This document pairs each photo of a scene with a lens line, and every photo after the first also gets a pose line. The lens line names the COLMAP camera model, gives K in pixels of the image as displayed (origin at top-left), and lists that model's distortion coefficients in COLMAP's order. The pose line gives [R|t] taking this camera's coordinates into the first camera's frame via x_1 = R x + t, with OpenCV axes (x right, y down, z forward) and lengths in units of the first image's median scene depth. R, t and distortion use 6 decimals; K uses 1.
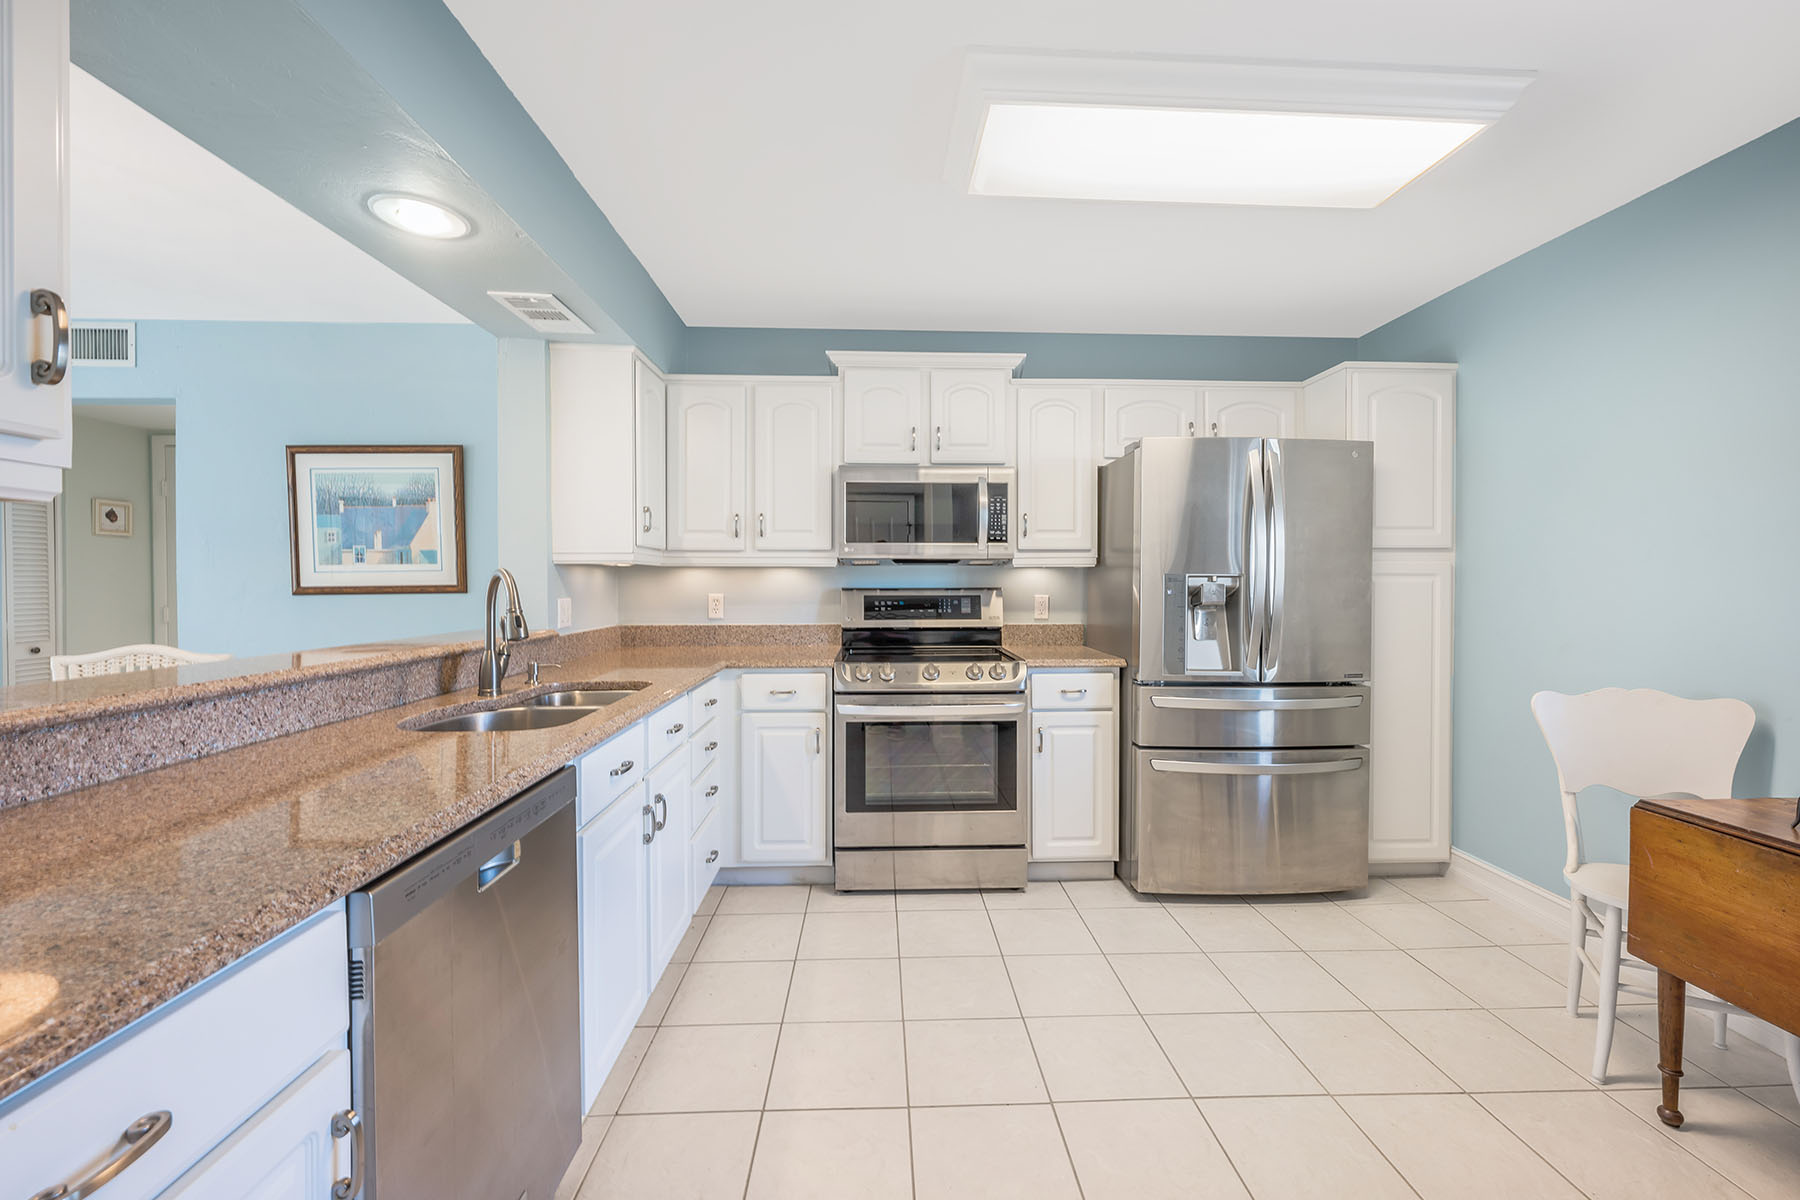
lens RADIAL K [[715.4, 0, 900.0], [0, 715.4, 600.0], [0, 0, 1]] dist [-0.000027, -0.000054]
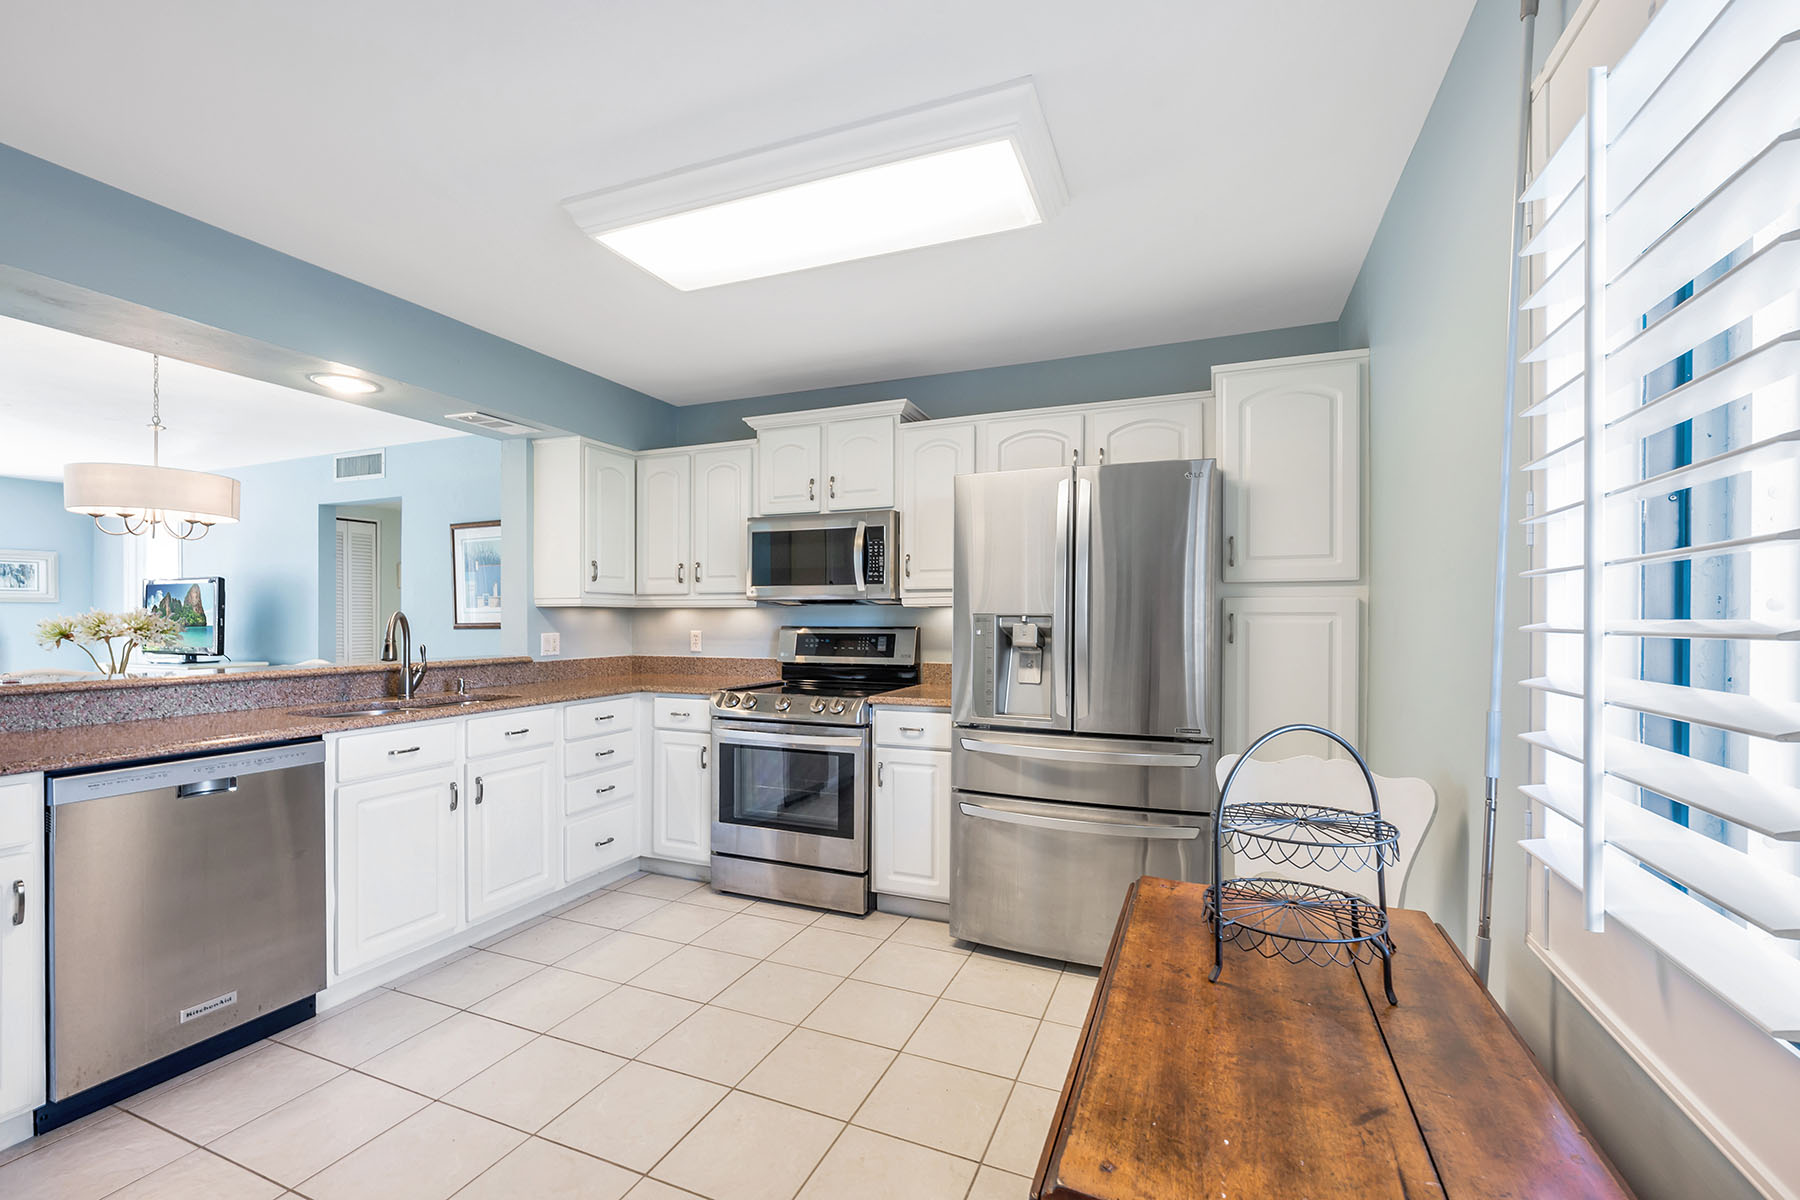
lens RADIAL K [[745.0, 0, 897.2], [0, 745.0, 631.7], [0, 0, 1]] dist [-0.001489, -0.000213]
pose [[0.907783, 0.009033, -0.419343, 0.614339], [-0.012517, 0.999906, -0.005558, -0.004388], [0.419254, 0.010294, 0.907811, 0.029267]]
